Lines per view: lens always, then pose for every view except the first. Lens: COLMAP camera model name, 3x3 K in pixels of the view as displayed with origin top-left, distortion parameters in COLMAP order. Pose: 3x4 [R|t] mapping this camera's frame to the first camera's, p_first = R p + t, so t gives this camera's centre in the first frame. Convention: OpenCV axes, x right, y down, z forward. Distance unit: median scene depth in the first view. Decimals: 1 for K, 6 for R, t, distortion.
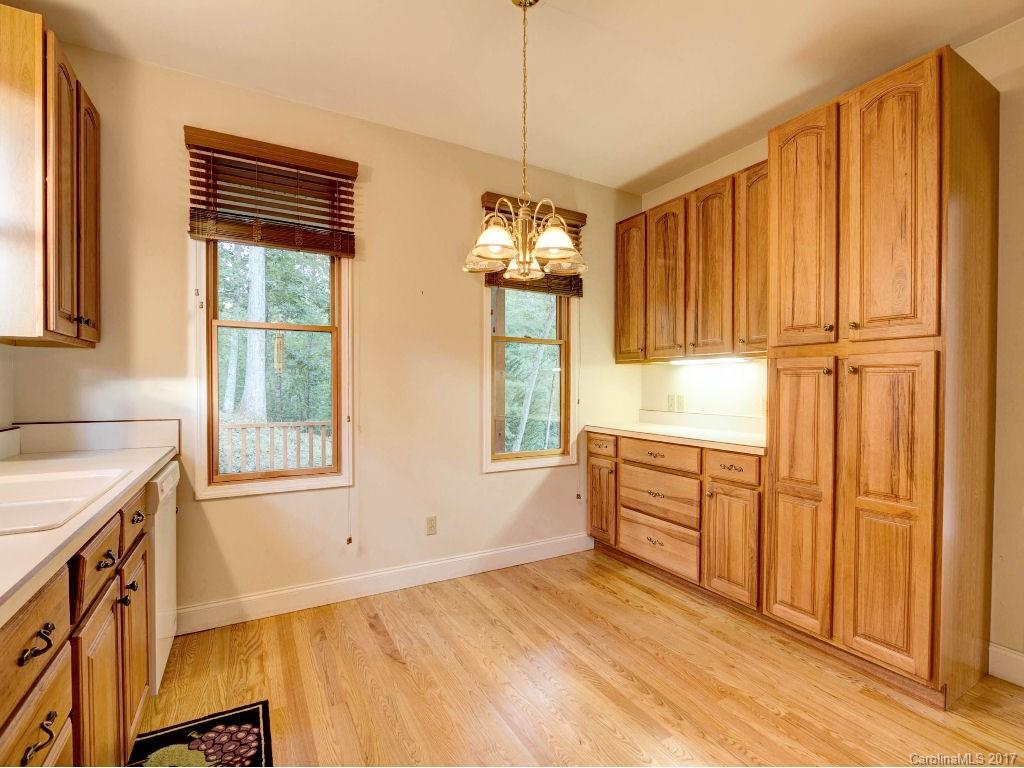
lens RADIAL K [[469.5, 0, 520.1], [0, 469.5, 386.4], [0, 0, 1]] dist [-0.023903, 0.002066]
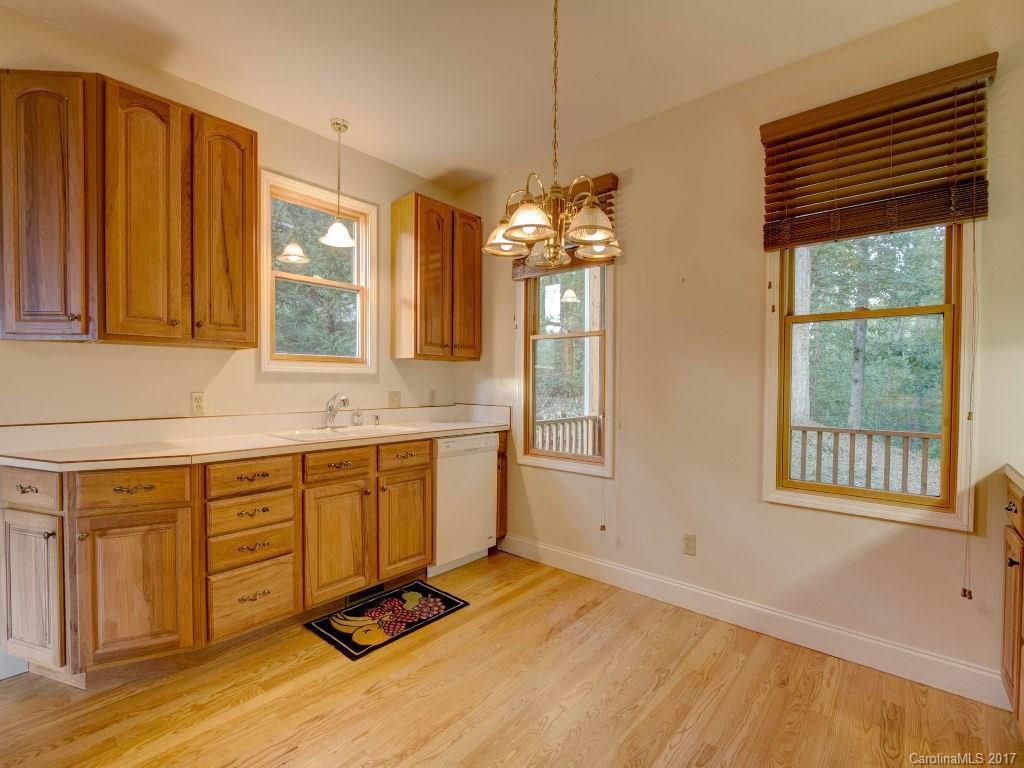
lens RADIAL K [[469.5, 0, 513.0], [0, 469.5, 390.1], [0, 0, 1]] dist [-0.023903, 0.002066]
pose [[0.327599, 0.010497, -0.944759, 0.643101], [-0.011454, 0.999909, 0.007139, 0.008396], [0.944748, 0.008483, 0.327689, 0.492727]]
